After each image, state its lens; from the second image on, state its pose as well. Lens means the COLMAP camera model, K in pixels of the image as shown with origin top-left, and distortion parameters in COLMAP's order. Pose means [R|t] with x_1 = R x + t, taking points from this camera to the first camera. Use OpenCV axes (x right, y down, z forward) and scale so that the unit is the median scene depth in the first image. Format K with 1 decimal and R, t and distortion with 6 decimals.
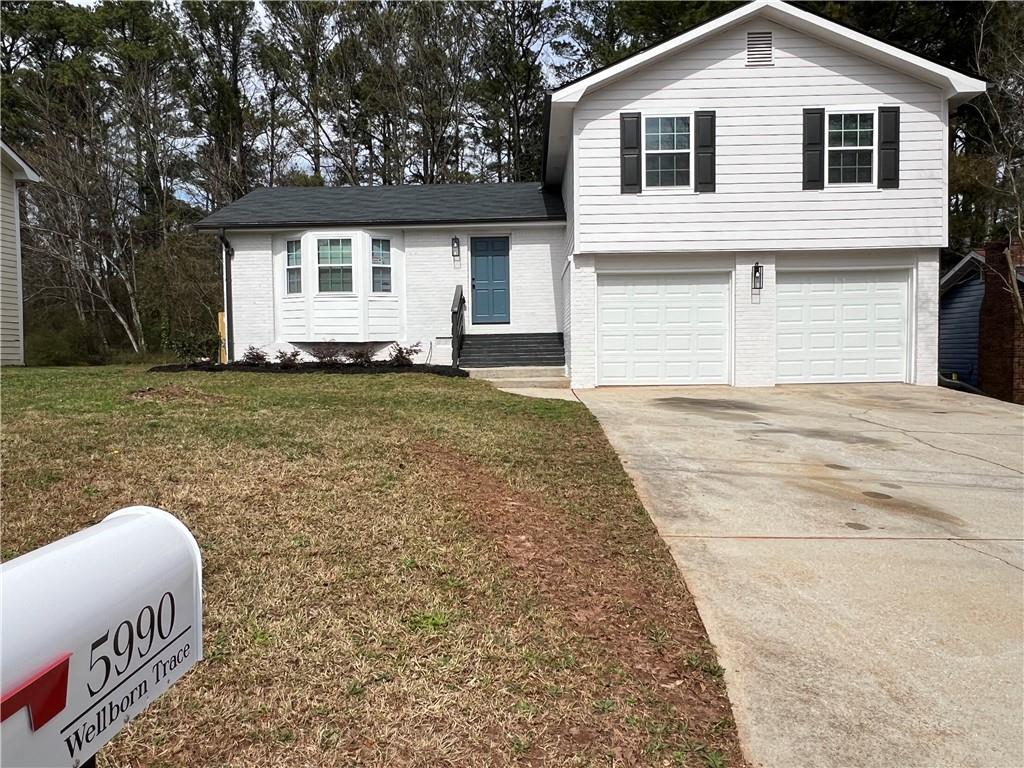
lens RADIAL K [[751.4, 0, 516.2], [0, 751.4, 381.2], [0, 0, 1]] dist [-0.016002, 0.023559]
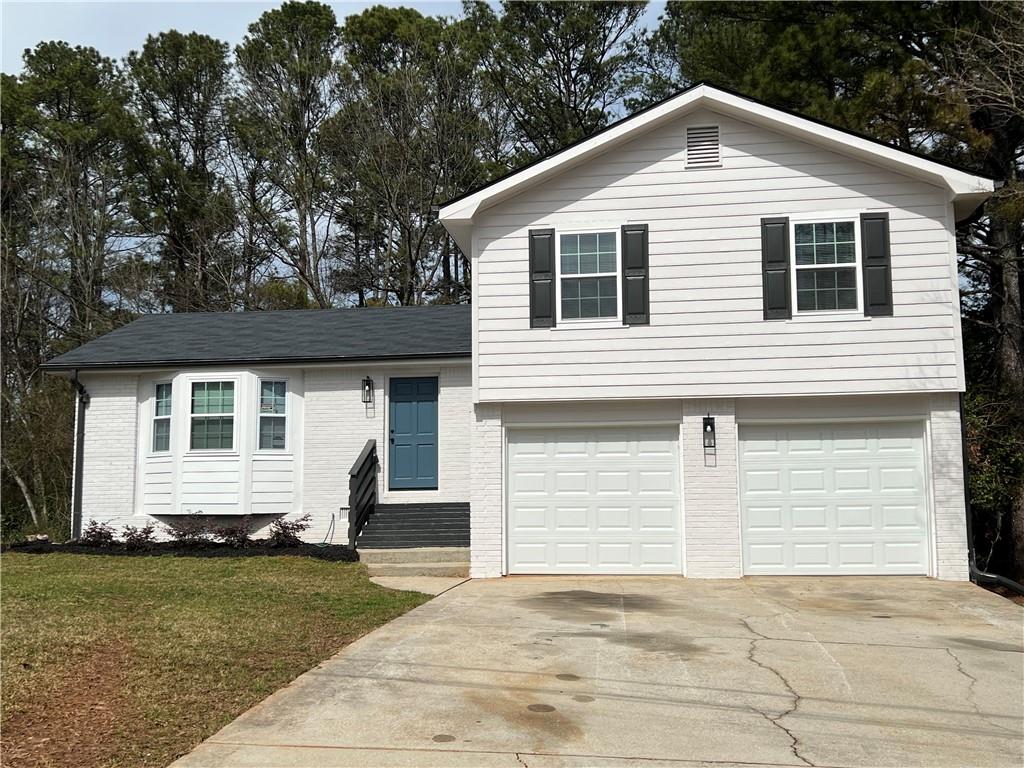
lens RADIAL K [[1095.6, 0, 512.2], [0, 1095.6, 380.1], [0, 0, 1]] dist [0.075292, 0.000000]
pose [[0.994578, -0.008146, -0.103677, 0.231403], [-0.009298, 0.985970, -0.166665, -0.002790], [0.103580, 0.166725, 0.980548, -0.121428]]
